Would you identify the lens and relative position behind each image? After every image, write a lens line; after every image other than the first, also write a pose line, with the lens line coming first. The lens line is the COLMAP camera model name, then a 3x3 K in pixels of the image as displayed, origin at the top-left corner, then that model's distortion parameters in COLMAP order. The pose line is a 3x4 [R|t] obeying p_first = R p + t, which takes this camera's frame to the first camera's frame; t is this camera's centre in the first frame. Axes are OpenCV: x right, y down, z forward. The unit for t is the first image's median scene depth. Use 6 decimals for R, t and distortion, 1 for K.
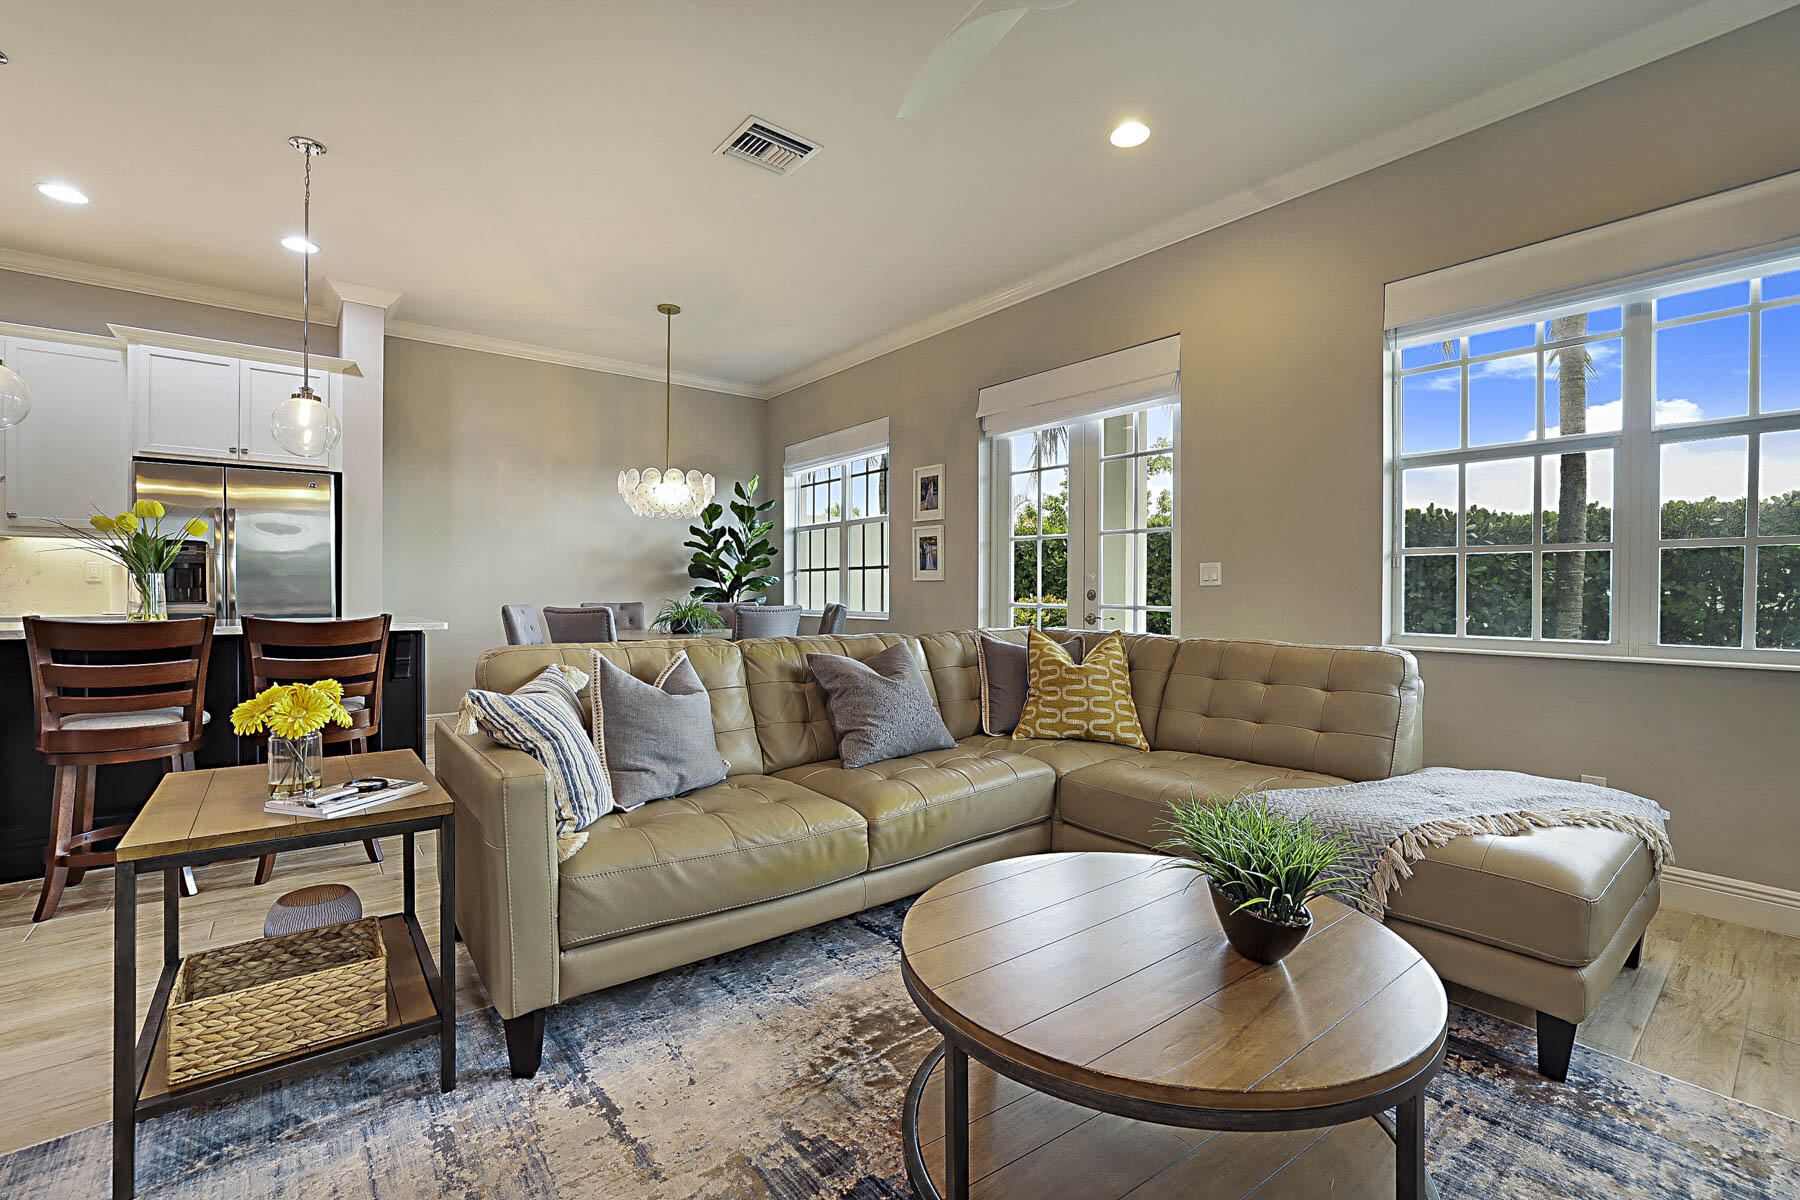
lens RADIAL K [[790.2, 0, 906.6], [0, 790.2, 592.7], [0, 0, 1]] dist [-0.015719, 0.002378]
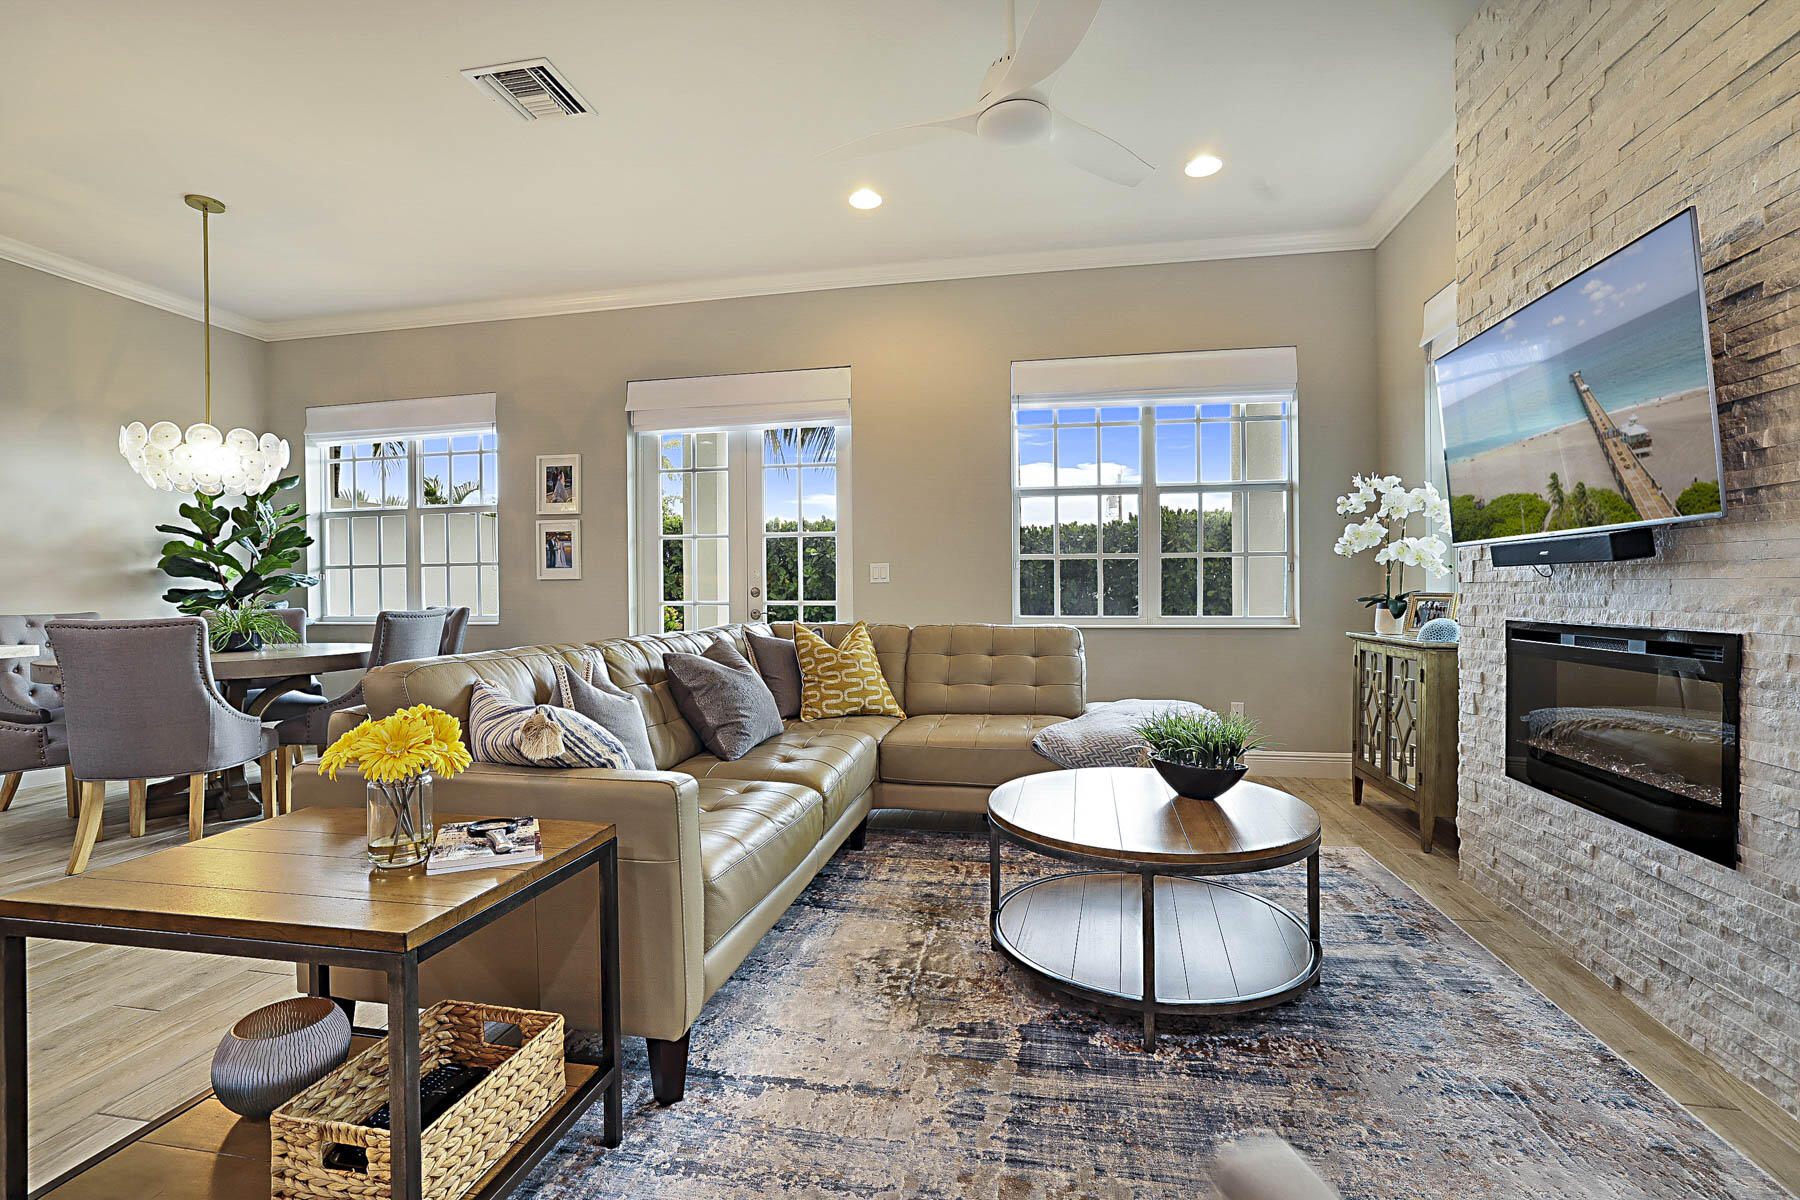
lens RADIAL K [[790.2, 0, 935.7], [0, 790.2, 592.8], [0, 0, 1]] dist [-0.015719, 0.002378]
pose [[0.763453, -0.013863, 0.645715, -0.385760], [0.012912, 0.999897, 0.006201, 0.000484], [-0.645735, 0.003603, 0.763553, 0.030558]]
